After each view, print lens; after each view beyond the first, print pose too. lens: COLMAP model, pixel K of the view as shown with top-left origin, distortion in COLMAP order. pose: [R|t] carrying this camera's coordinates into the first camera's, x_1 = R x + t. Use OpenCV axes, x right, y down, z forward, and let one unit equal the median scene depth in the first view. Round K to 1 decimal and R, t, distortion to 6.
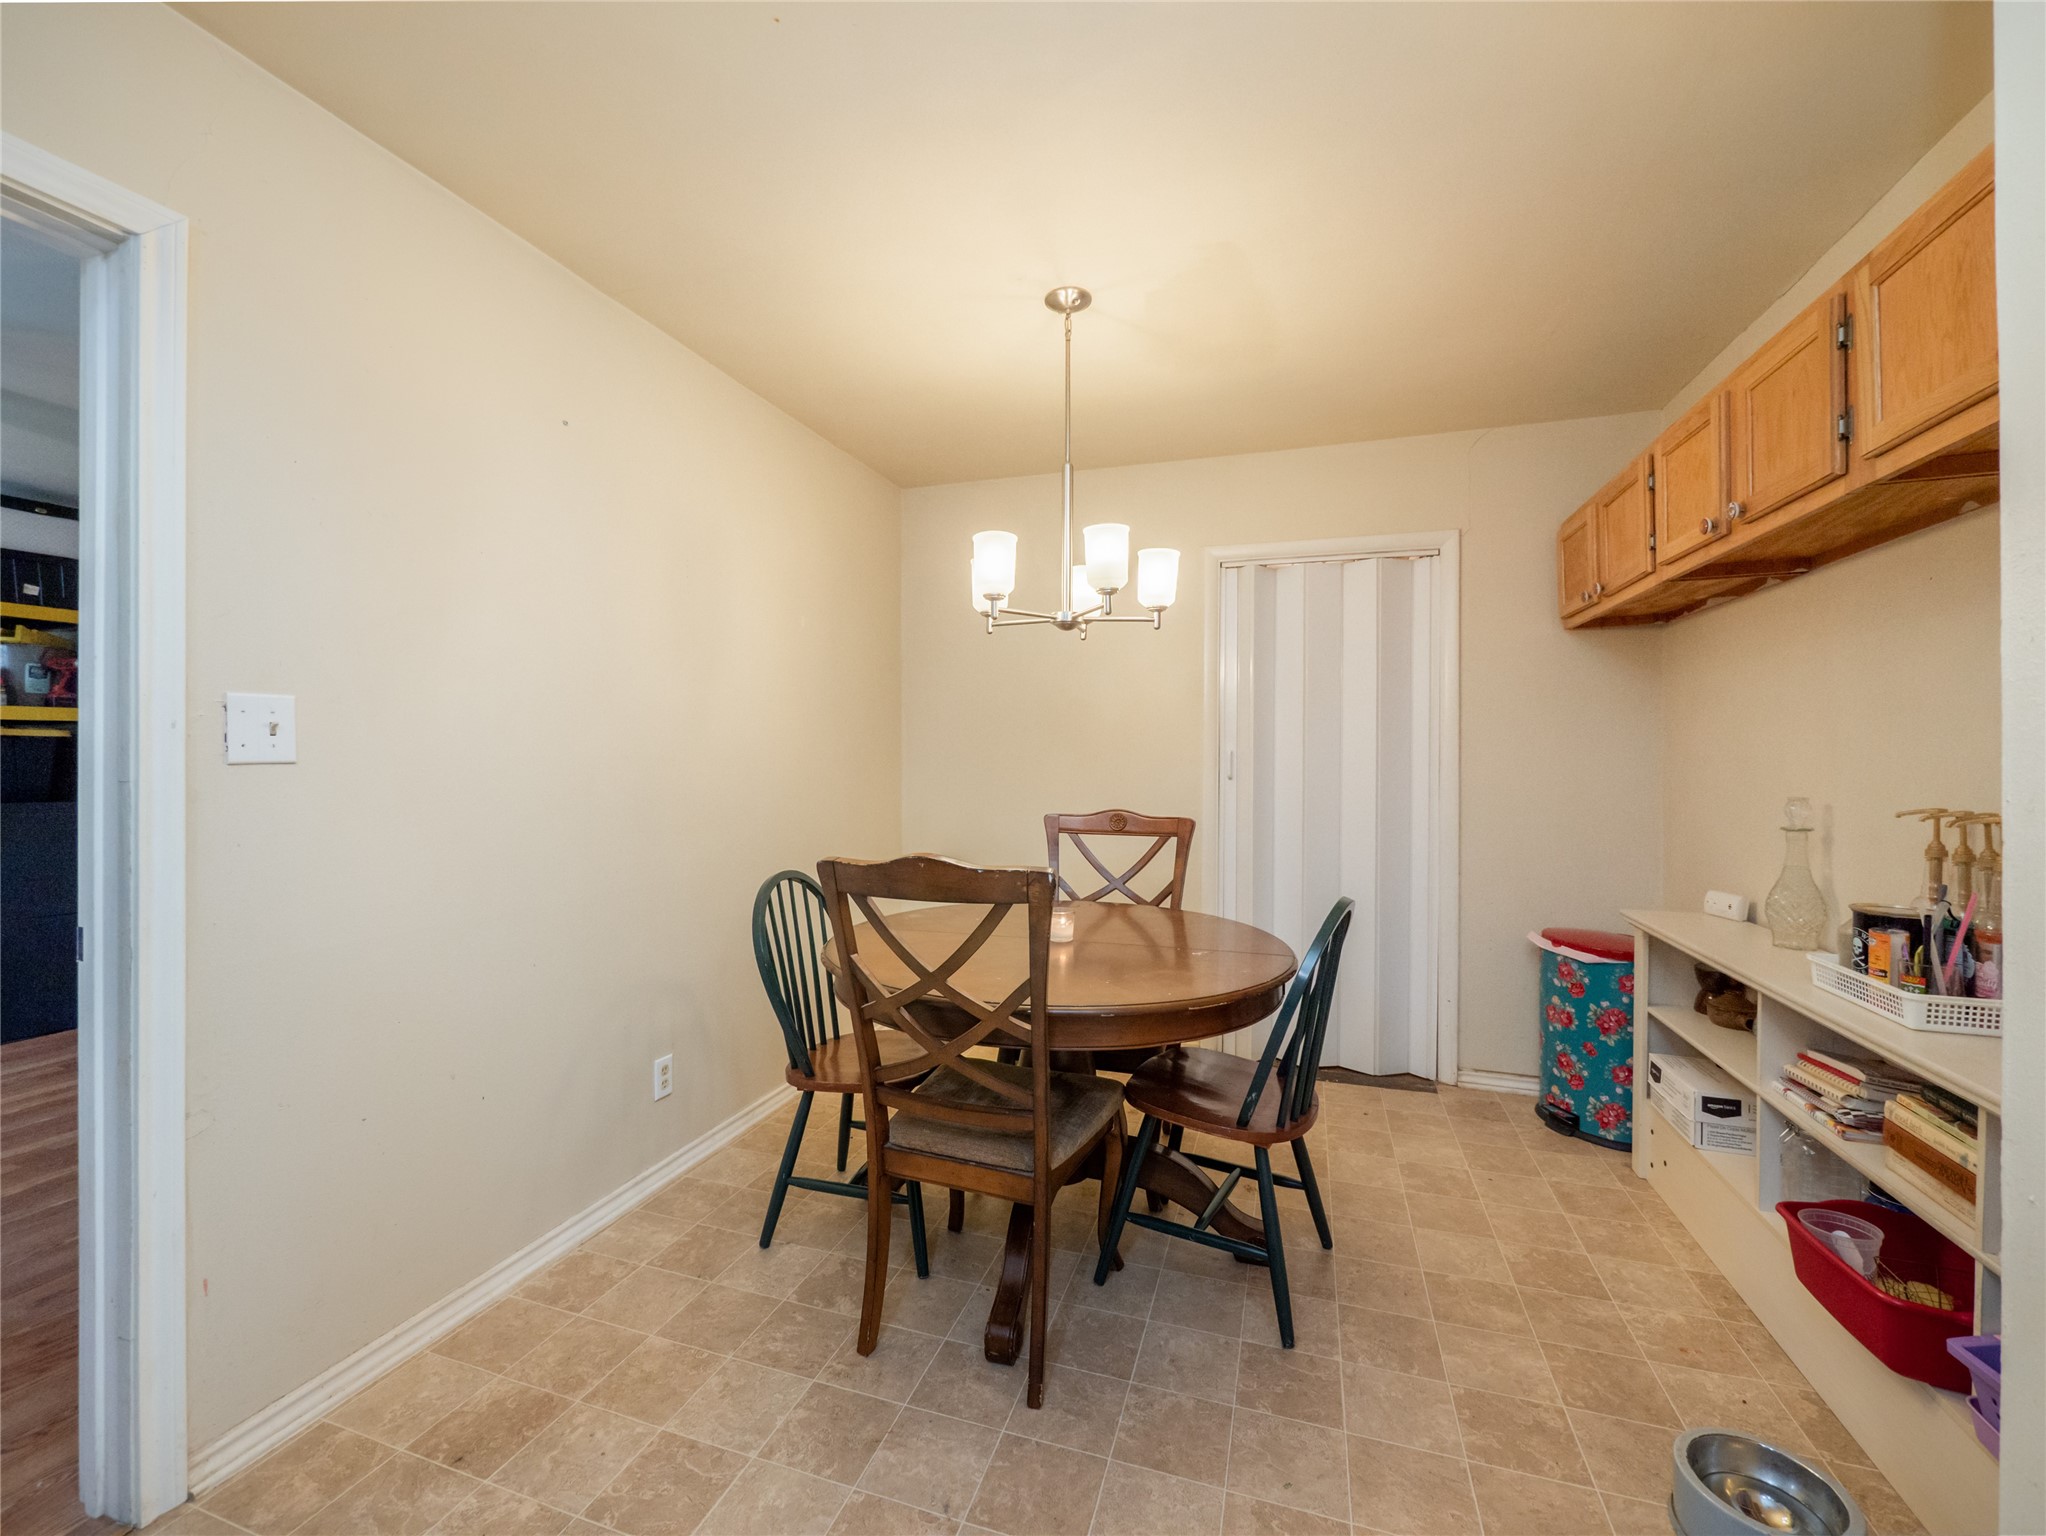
lens RADIAL K [[870.6, 0, 1005.2], [0, 870.6, 762.1], [0, 0, 1]] dist [-0.001851, 0.000139]
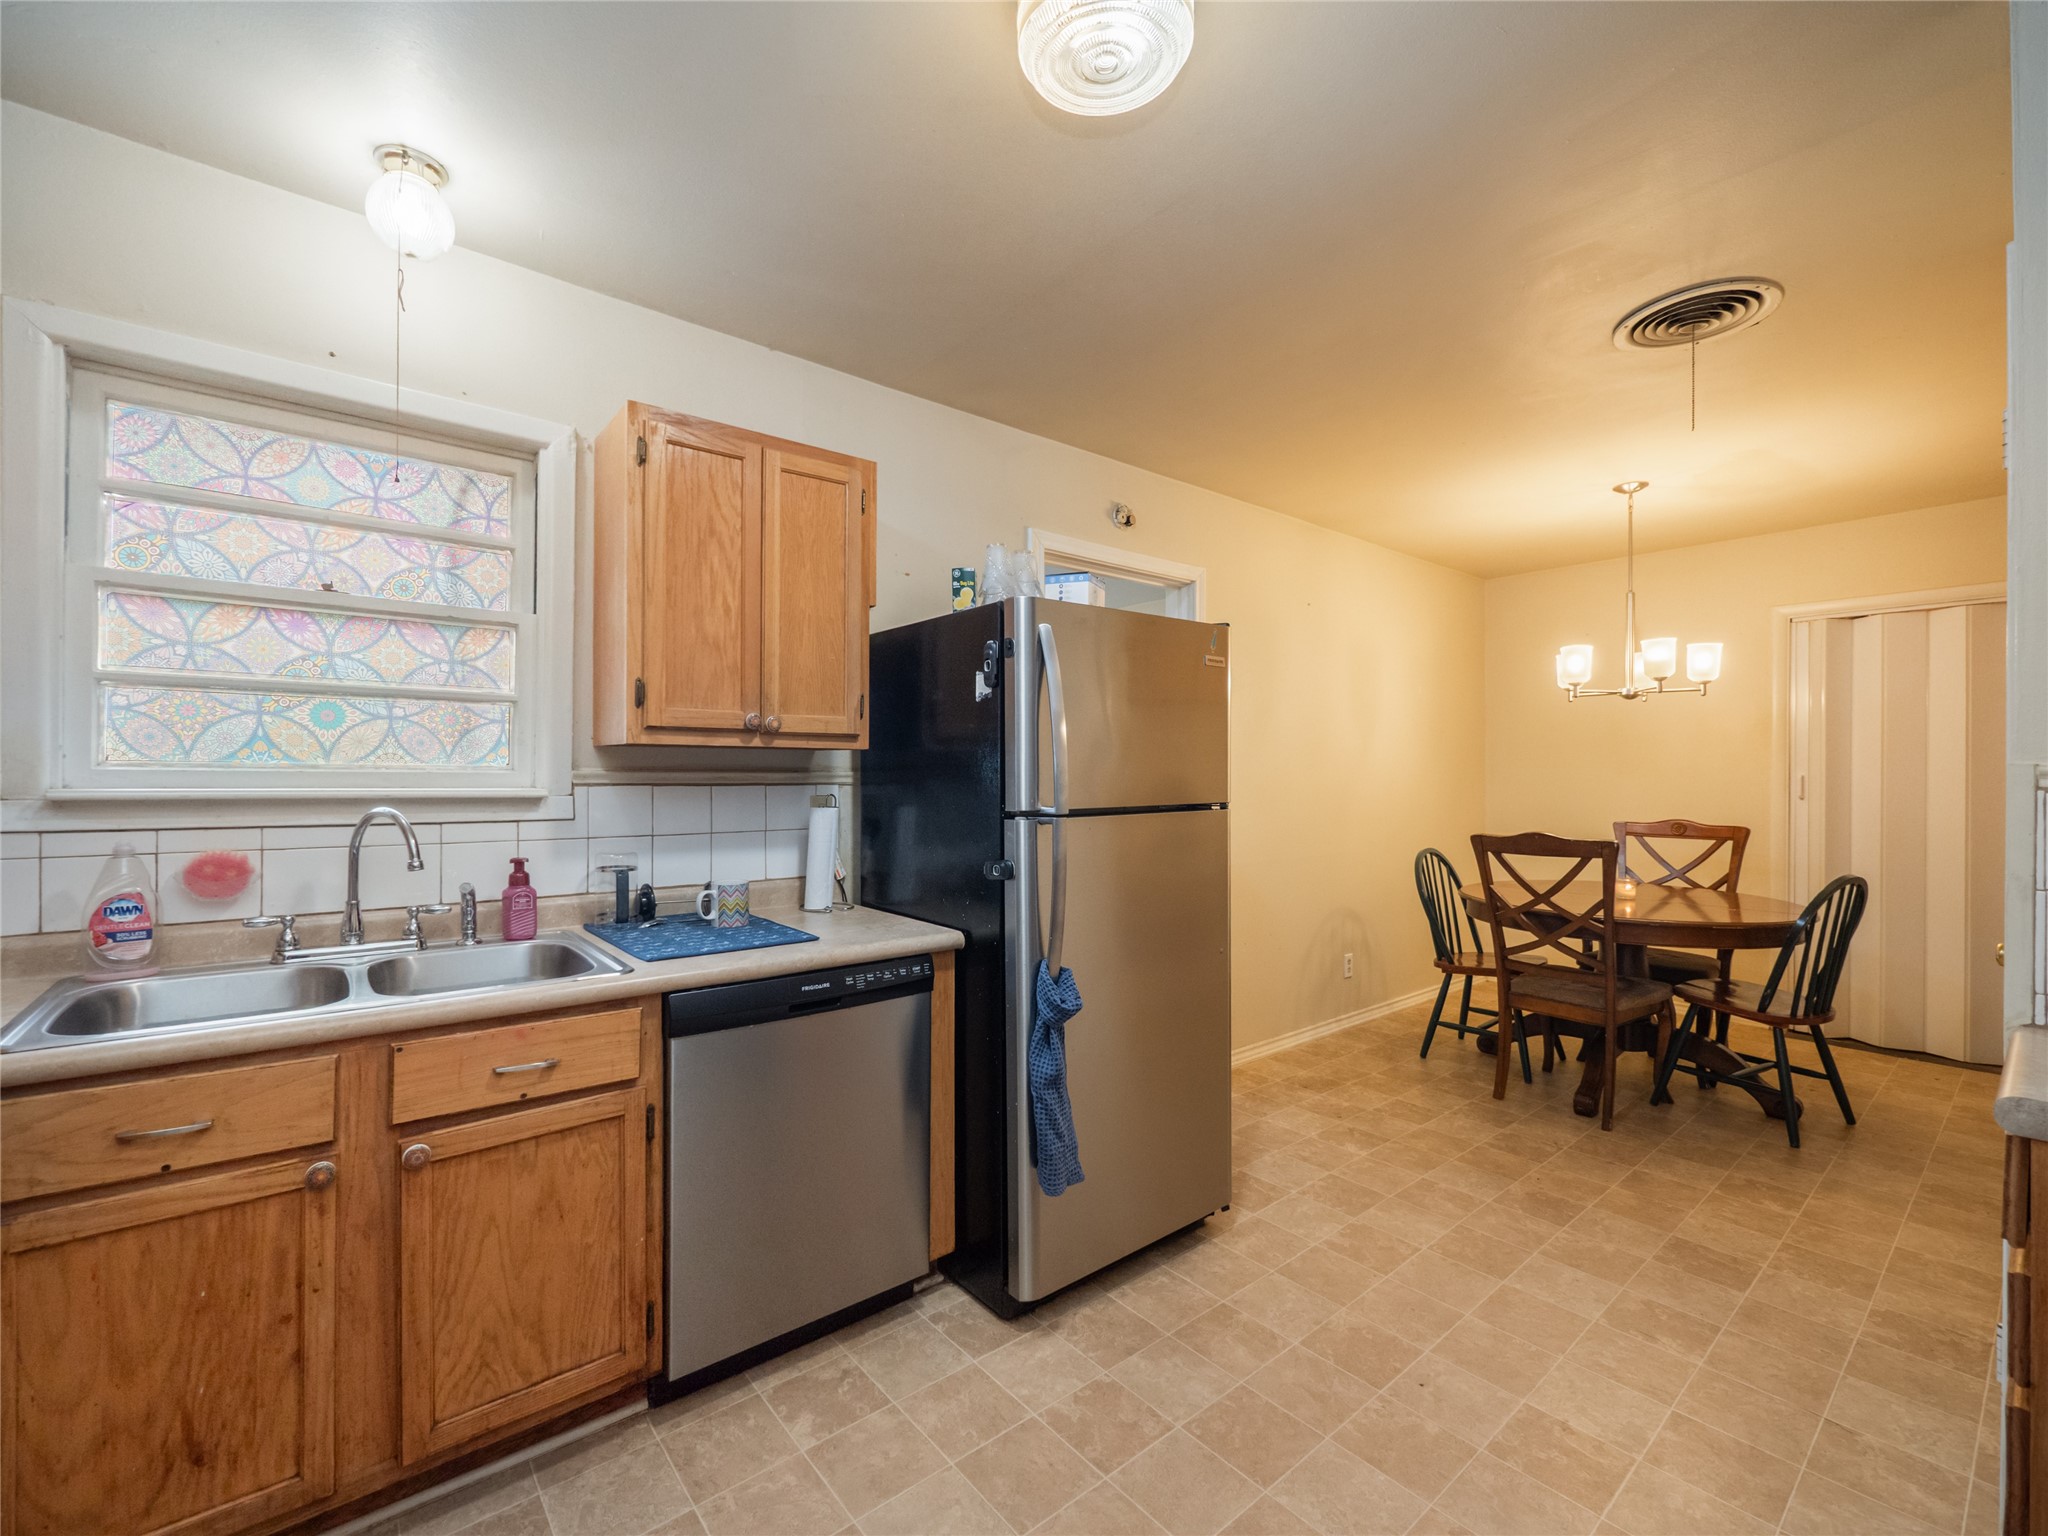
lens RADIAL K [[881.8, 0, 1018.4], [0, 881.8, 771.7], [0, 0, 1]] dist [-0.002126, -0.000151]
pose [[0.851275, -0.001682, -0.524718, -0.036203], [-0.005108, 0.999921, -0.011493, 0.000861], [0.524695, 0.012464, 0.851199, -0.966806]]
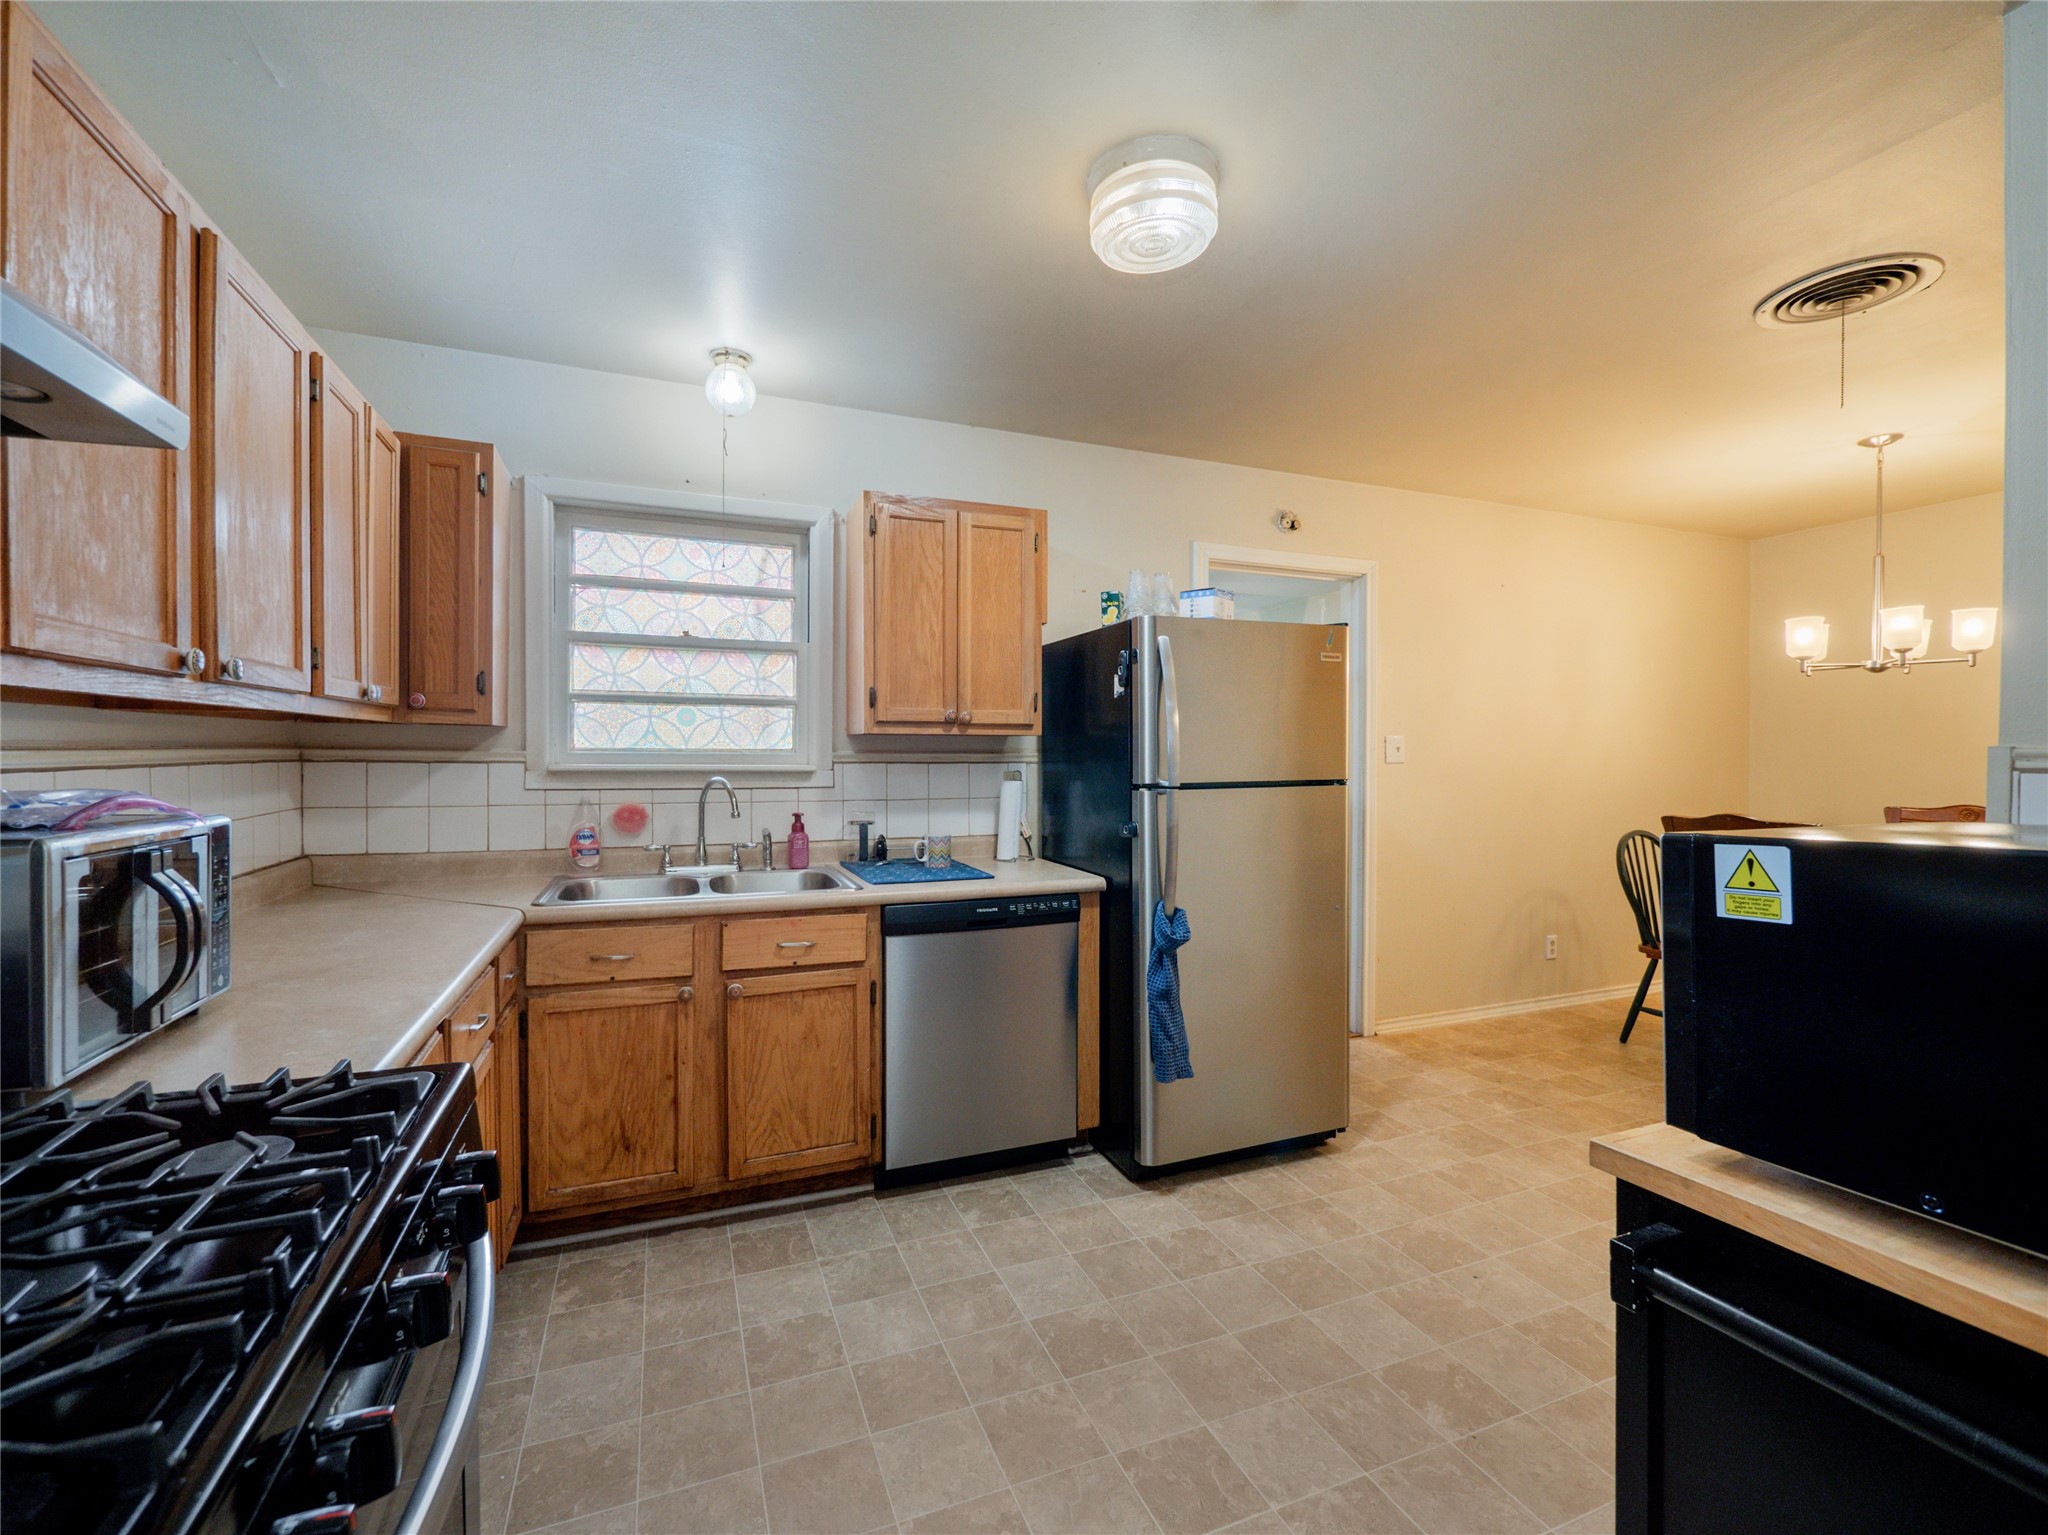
lens RADIAL K [[871.5, 0, 1006.2], [0, 871.5, 761.6], [0, 0, 1]] dist [-0.001851, 0.000139]
pose [[0.650510, 0.006451, -0.759470, 0.239831], [-0.006707, 0.999974, 0.002749, -0.000481], [0.759468, 0.003305, 0.650536, -1.074052]]
